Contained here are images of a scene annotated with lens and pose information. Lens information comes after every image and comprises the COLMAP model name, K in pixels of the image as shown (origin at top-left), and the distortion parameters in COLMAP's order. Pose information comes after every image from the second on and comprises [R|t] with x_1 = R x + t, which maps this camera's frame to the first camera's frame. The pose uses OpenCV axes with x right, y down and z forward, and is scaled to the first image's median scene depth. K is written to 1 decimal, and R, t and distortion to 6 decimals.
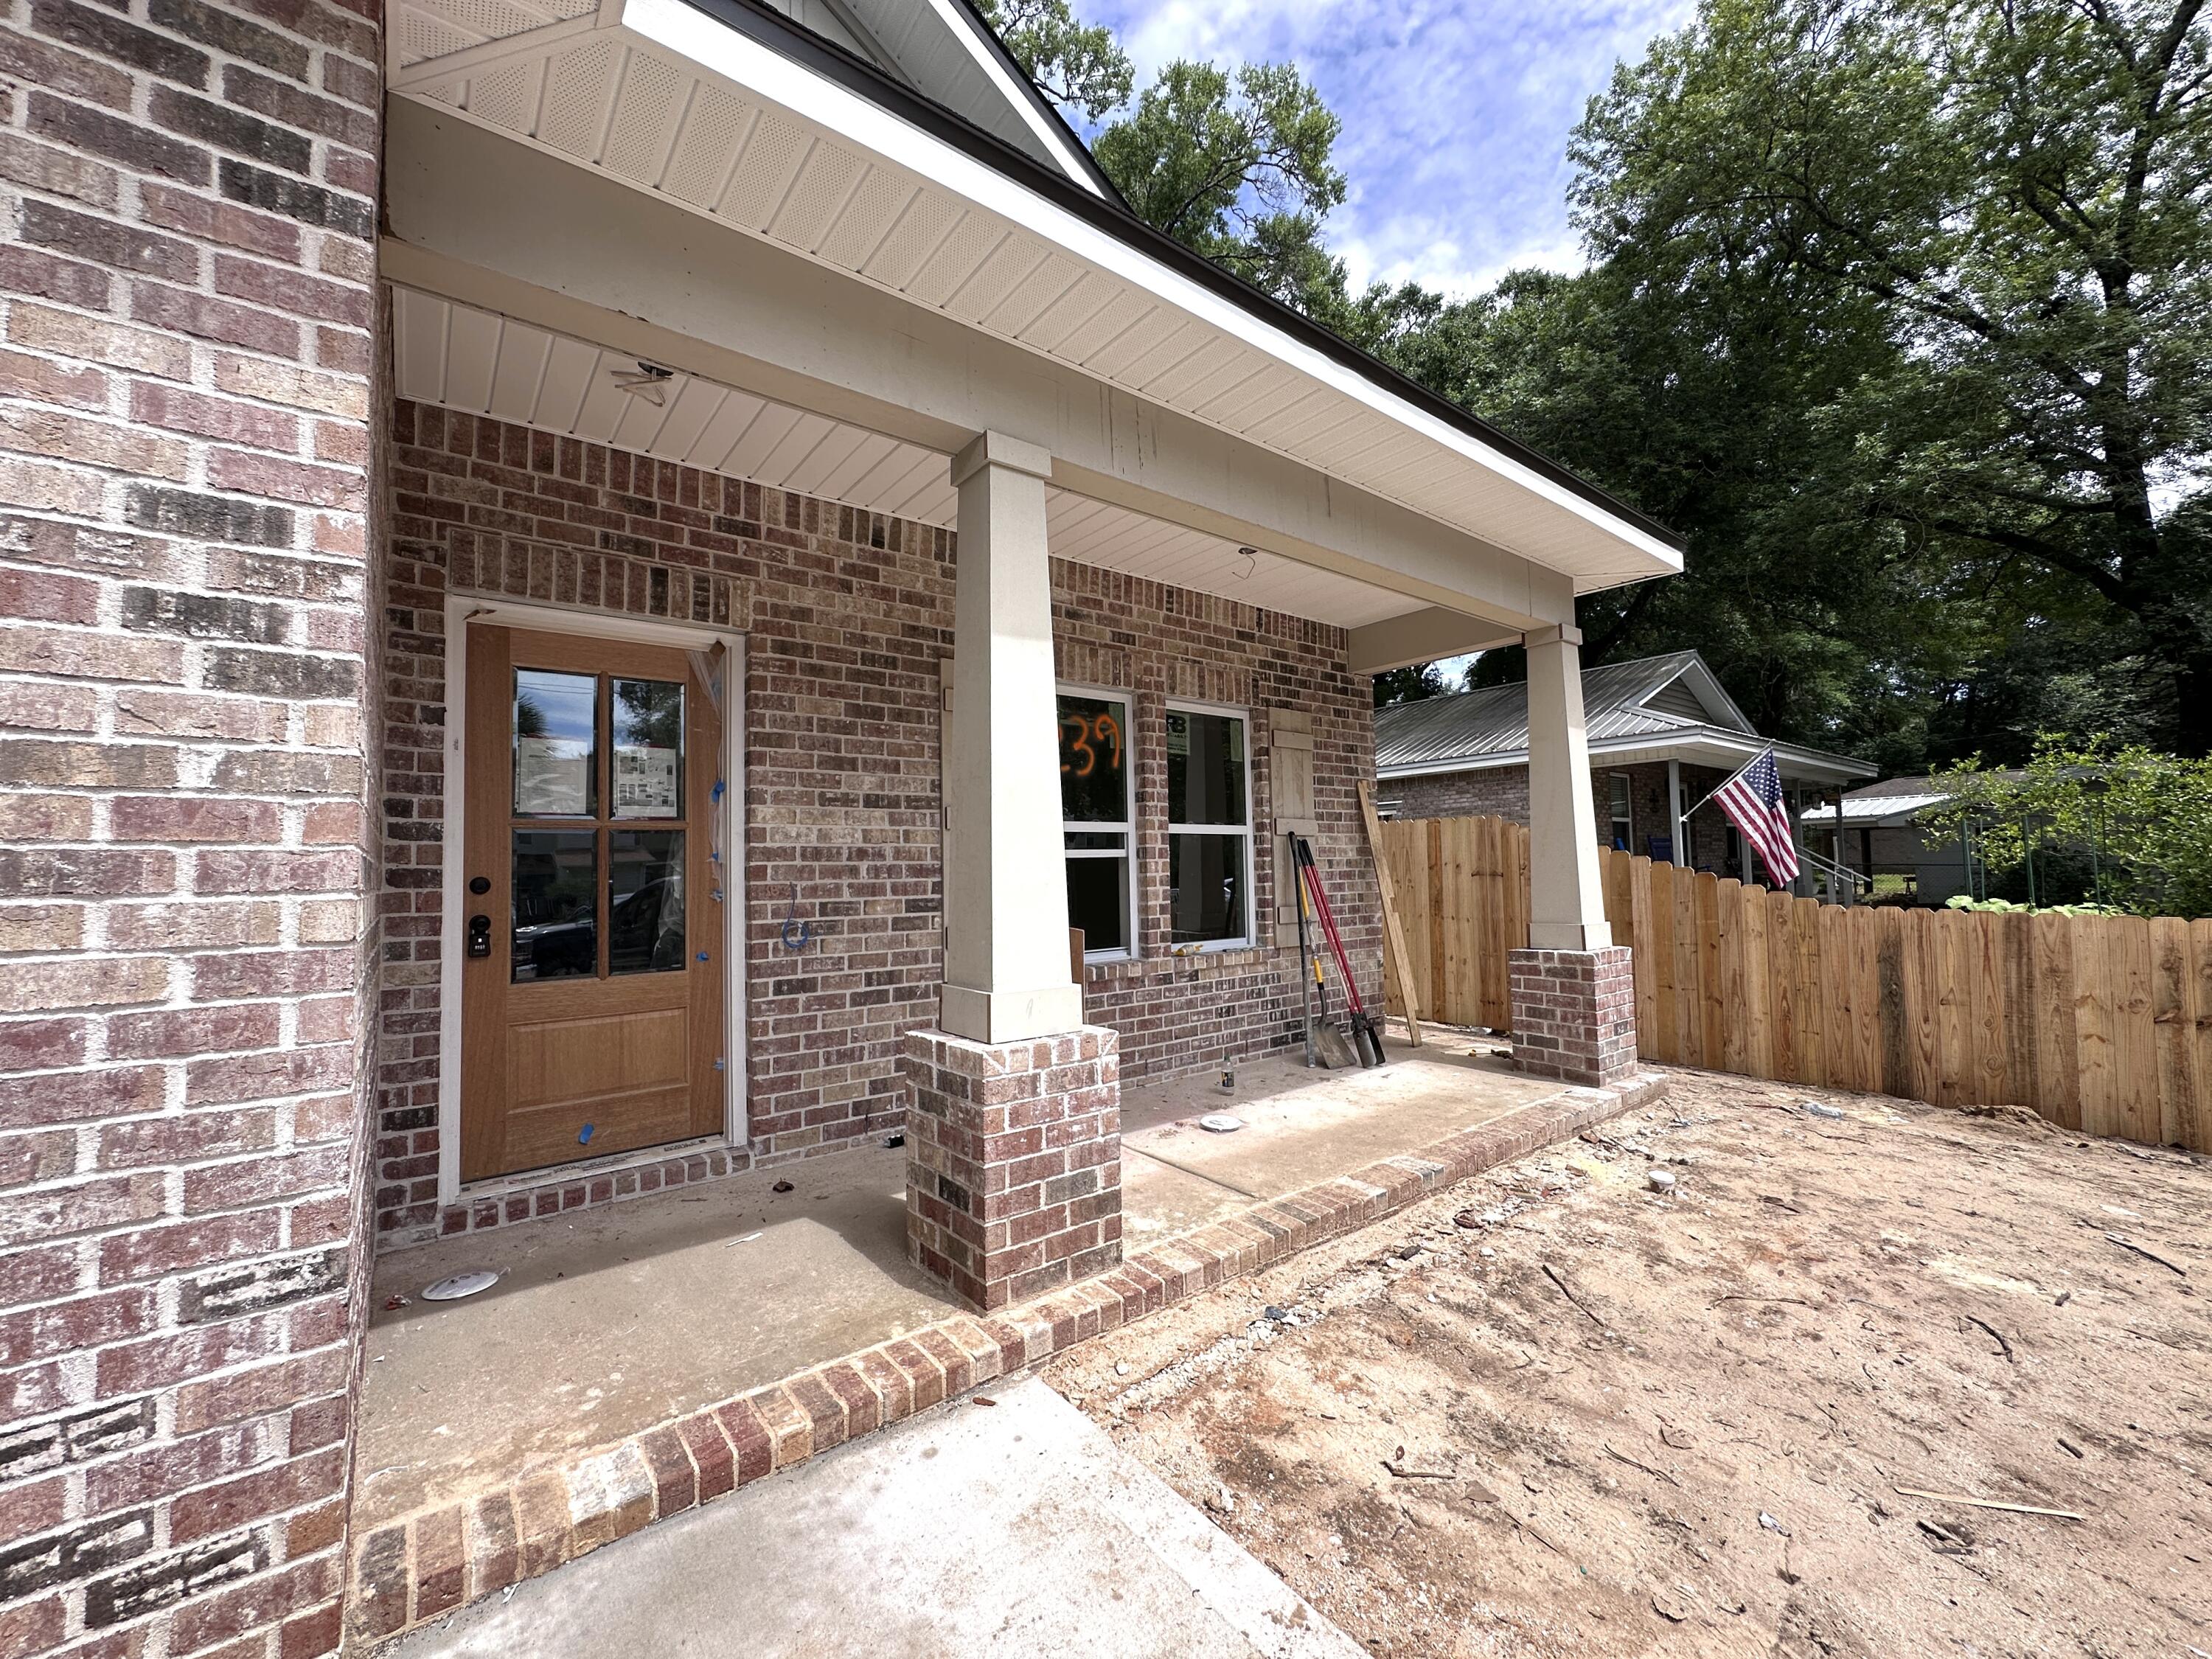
lens RADIAL K [[880.1, 0, 1103.7], [0, 880.1, 831.9], [0, 0, 1]] dist [-0.006731, 0.000673]
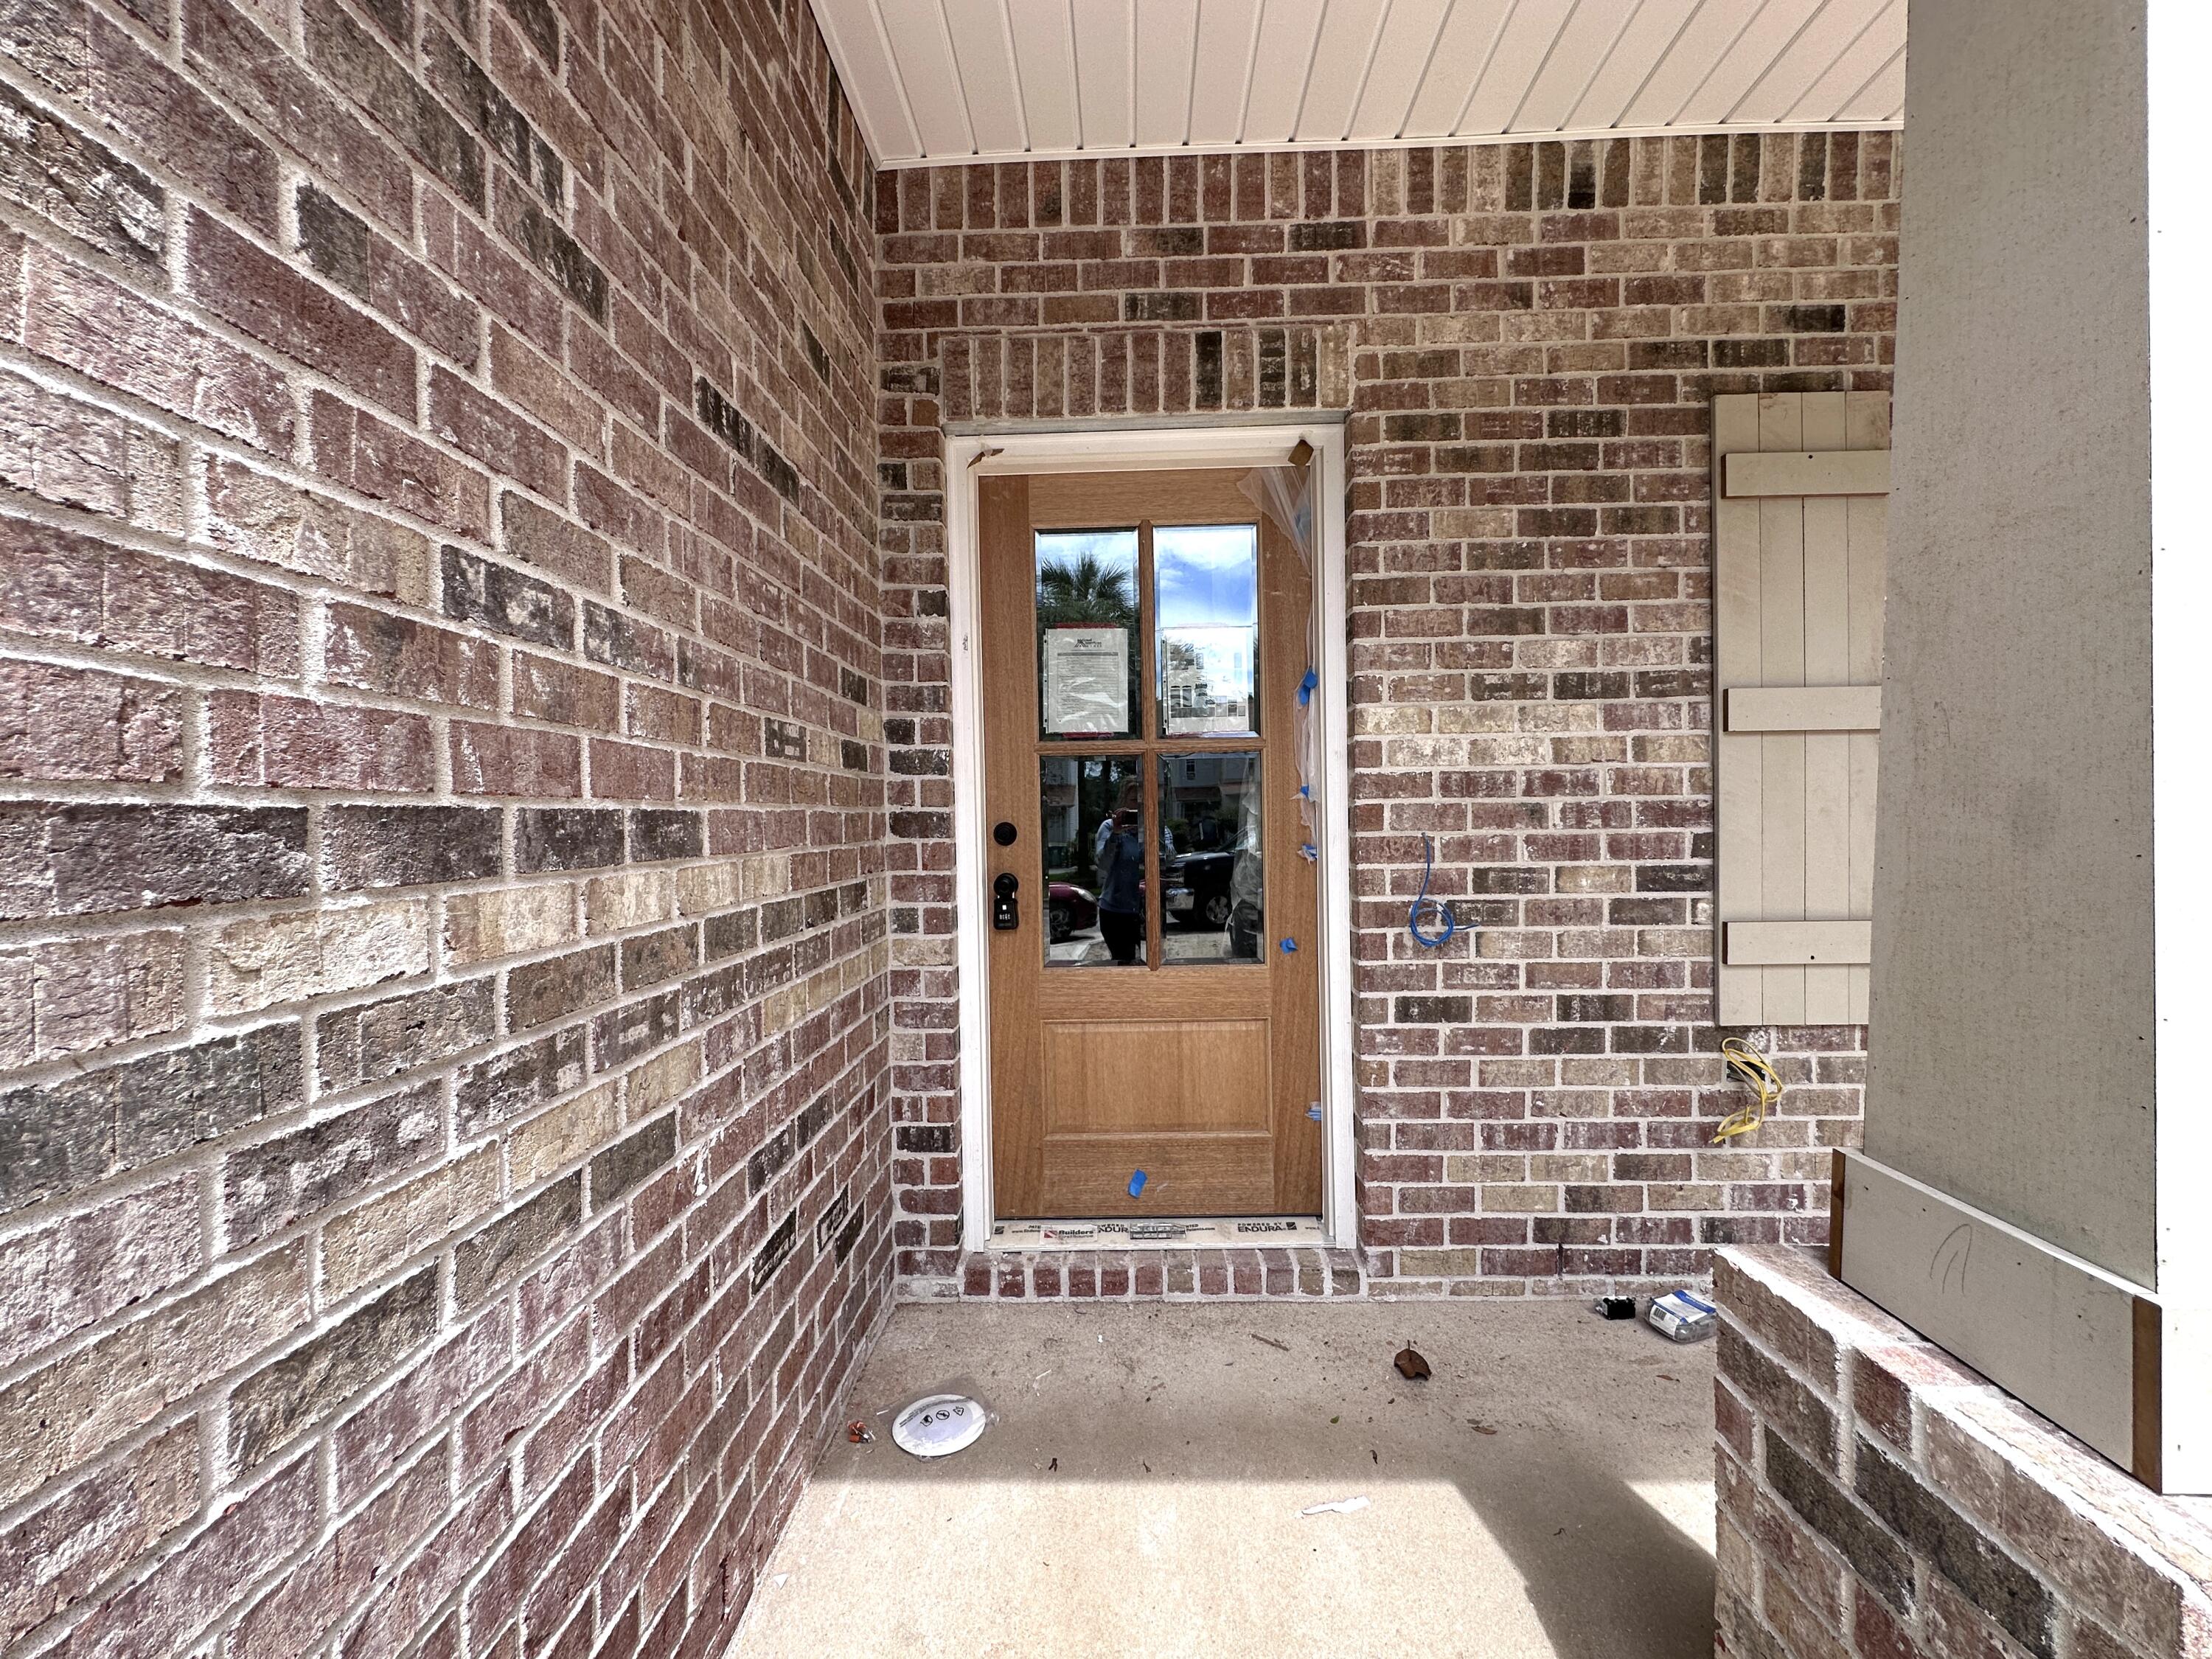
lens RADIAL K [[880.1, 0, 1105.8], [0, 880.1, 830.8], [0, 0, 1]] dist [-0.006731, 0.000673]
pose [[0.769036, 0.016395, -0.638995, -0.146831], [0.030452, 0.997596, 0.062245, 0.012880], [0.638479, -0.067327, 0.766688, 0.422775]]
